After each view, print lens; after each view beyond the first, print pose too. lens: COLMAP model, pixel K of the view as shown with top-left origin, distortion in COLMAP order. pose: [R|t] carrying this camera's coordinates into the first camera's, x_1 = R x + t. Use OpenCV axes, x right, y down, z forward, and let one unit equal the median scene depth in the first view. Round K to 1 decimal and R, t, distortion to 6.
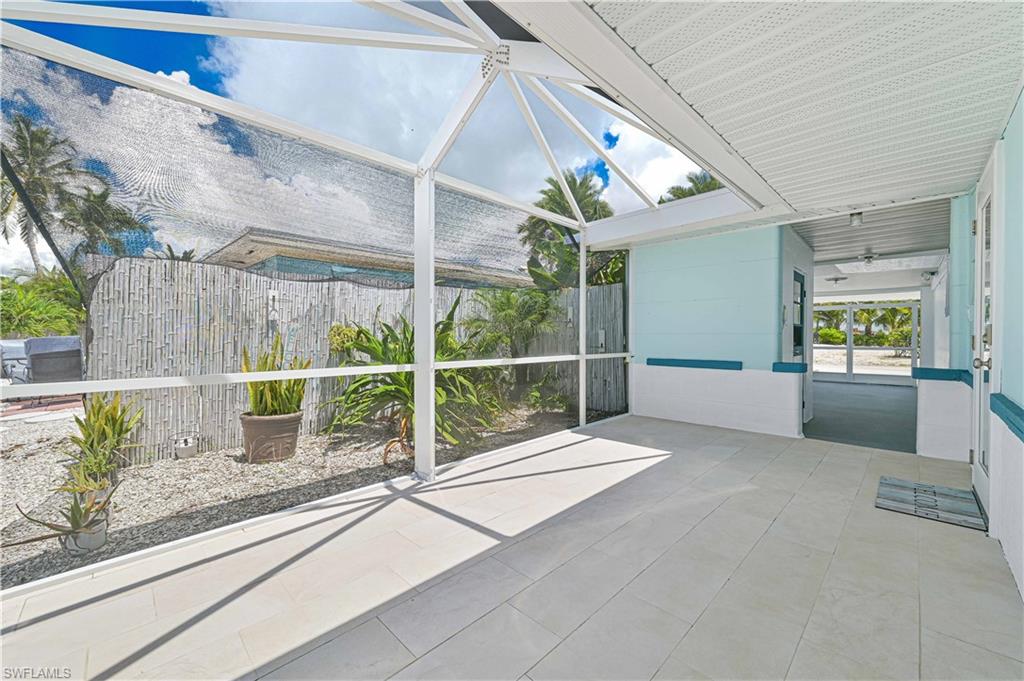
lens RADIAL K [[408.3, 0, 516.3], [0, 408.3, 337.4], [0, 0, 1]] dist [0.003479, 0.000392]
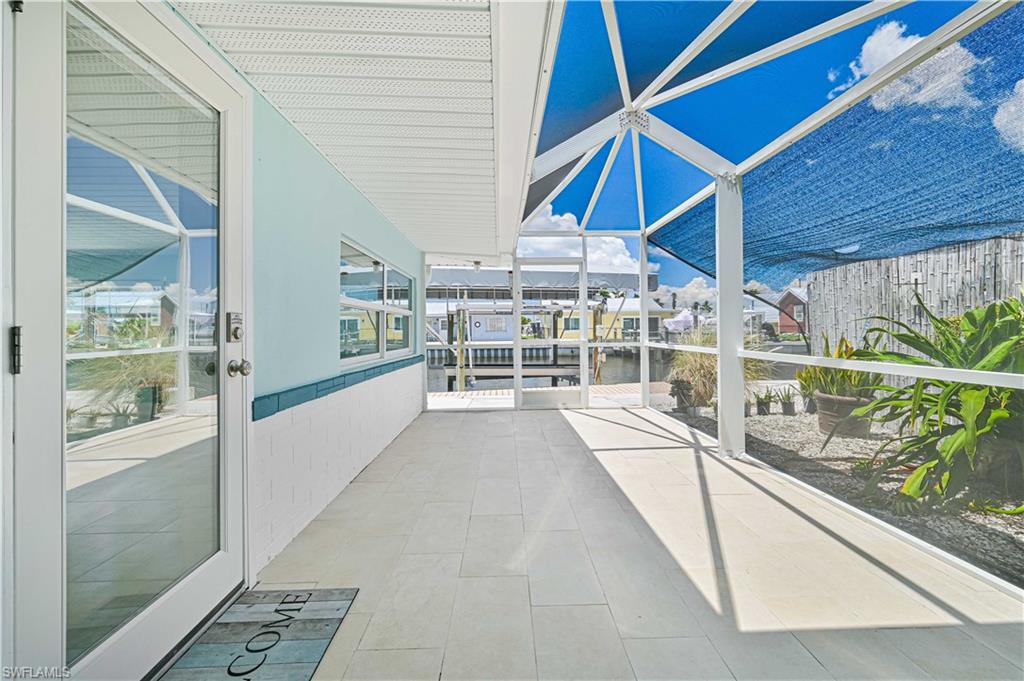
lens RADIAL K [[408.3, 0, 517.2], [0, 408.3, 332.9], [0, 0, 1]] dist [0.003479, 0.000392]
pose [[-0.689138, 0.016495, -0.724442, 1.054514], [0.016122, 0.999842, 0.007430, -0.001209], [0.724450, -0.006559, -0.689296, 1.478544]]
